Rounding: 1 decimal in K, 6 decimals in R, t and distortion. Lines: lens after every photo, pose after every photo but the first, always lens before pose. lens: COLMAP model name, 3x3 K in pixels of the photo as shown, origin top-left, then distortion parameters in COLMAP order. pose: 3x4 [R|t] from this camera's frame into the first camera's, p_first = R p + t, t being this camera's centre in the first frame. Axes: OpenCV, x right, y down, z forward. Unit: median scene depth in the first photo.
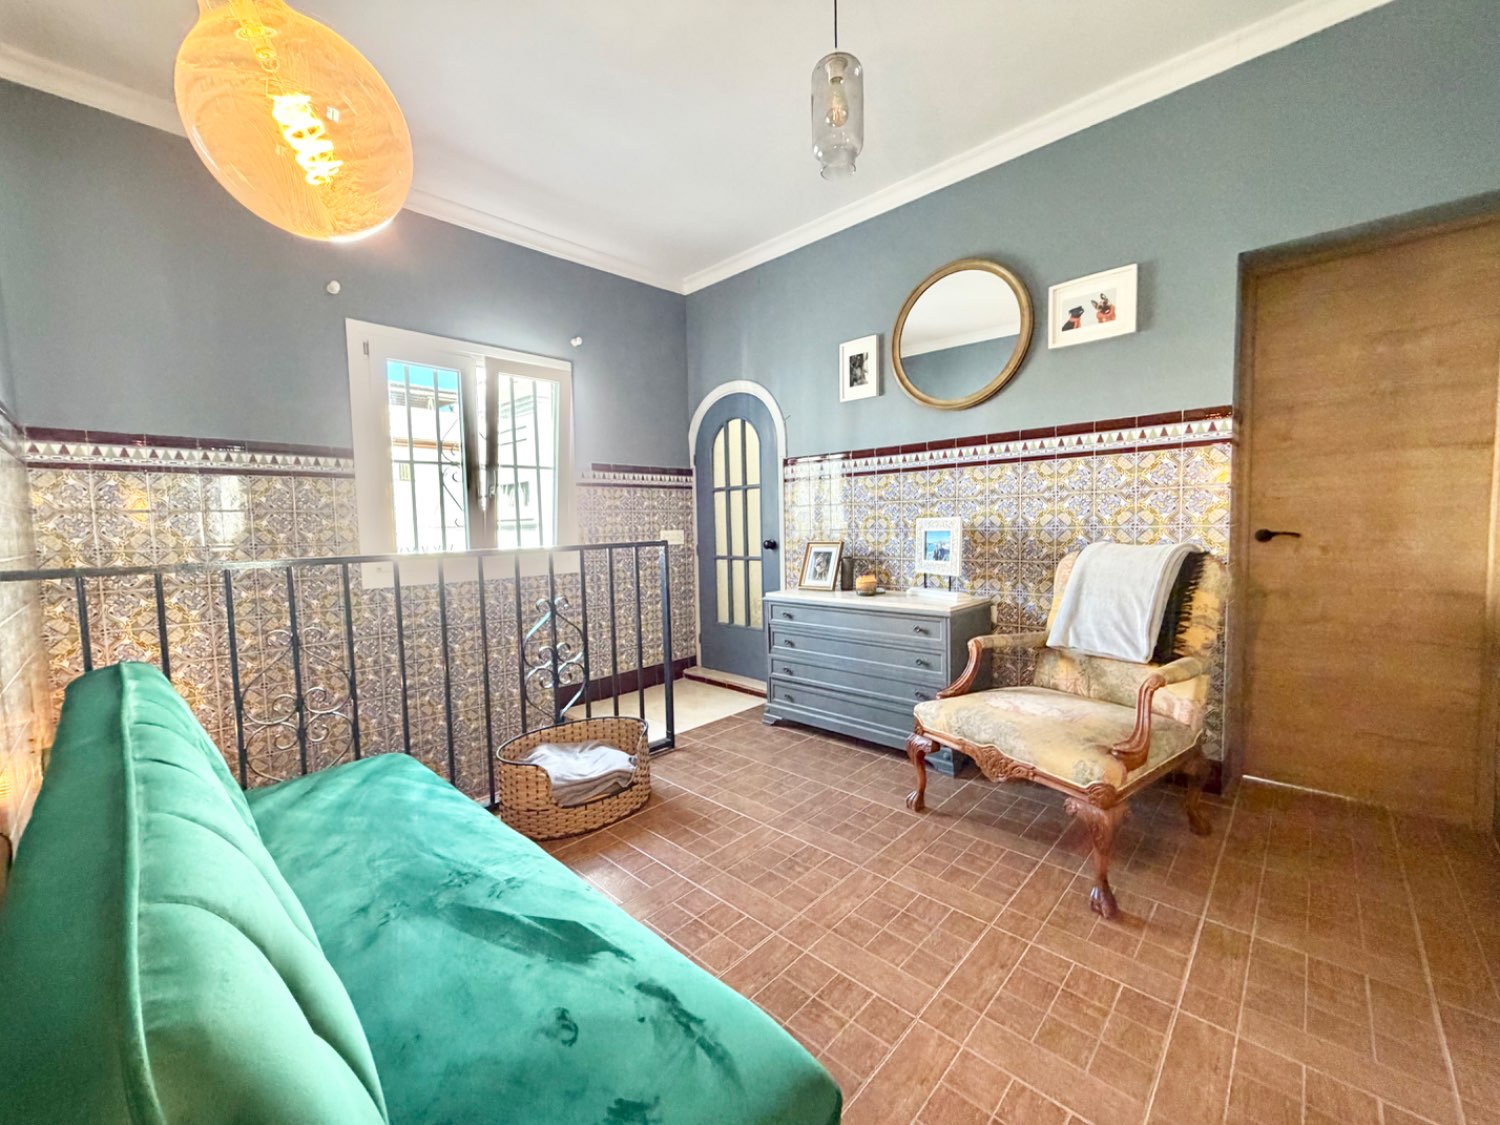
lens RADIAL K [[598.2, 0, 745.5], [0, 598.2, 562.9], [0, 0, 1]] dist [0.001865, -0.000406]
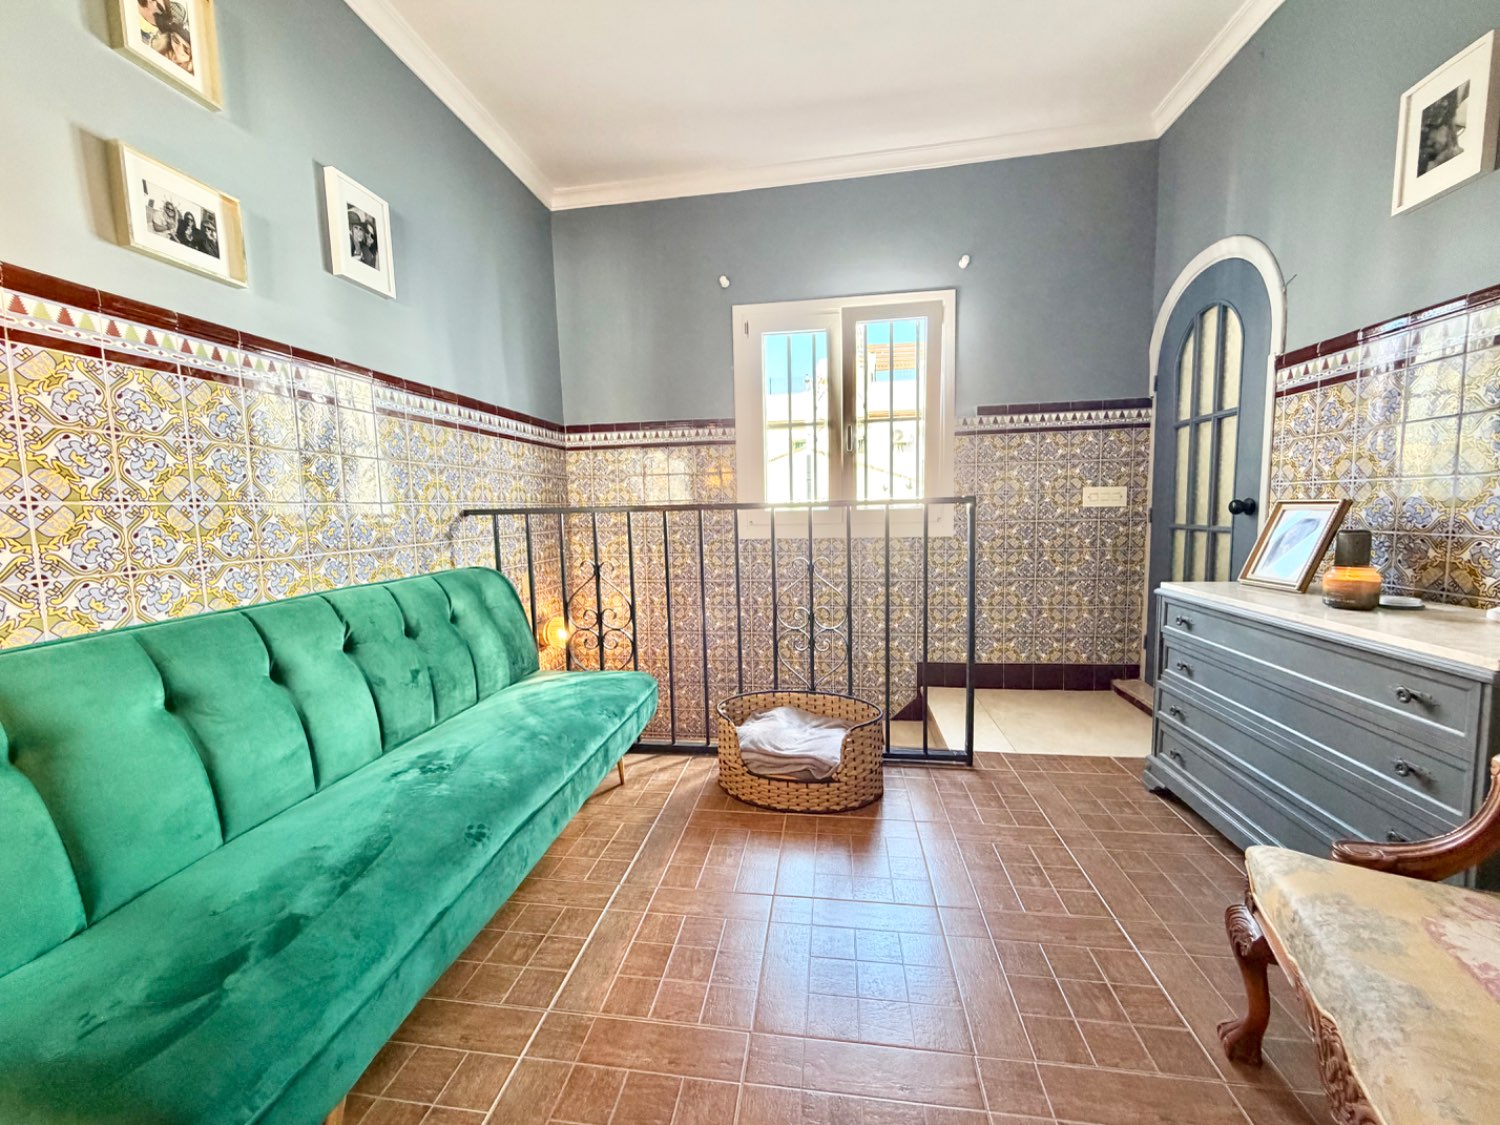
lens RADIAL K [[598.2, 0, 745.5], [0, 598.2, 562.9], [0, 0, 1]] dist [0.001865, -0.000406]
pose [[0.581225, 0.085868, -0.809199, 0.281432], [-0.042680, 0.996265, 0.075063, 0.001830], [0.812623, -0.009091, 0.582719, 0.282737]]
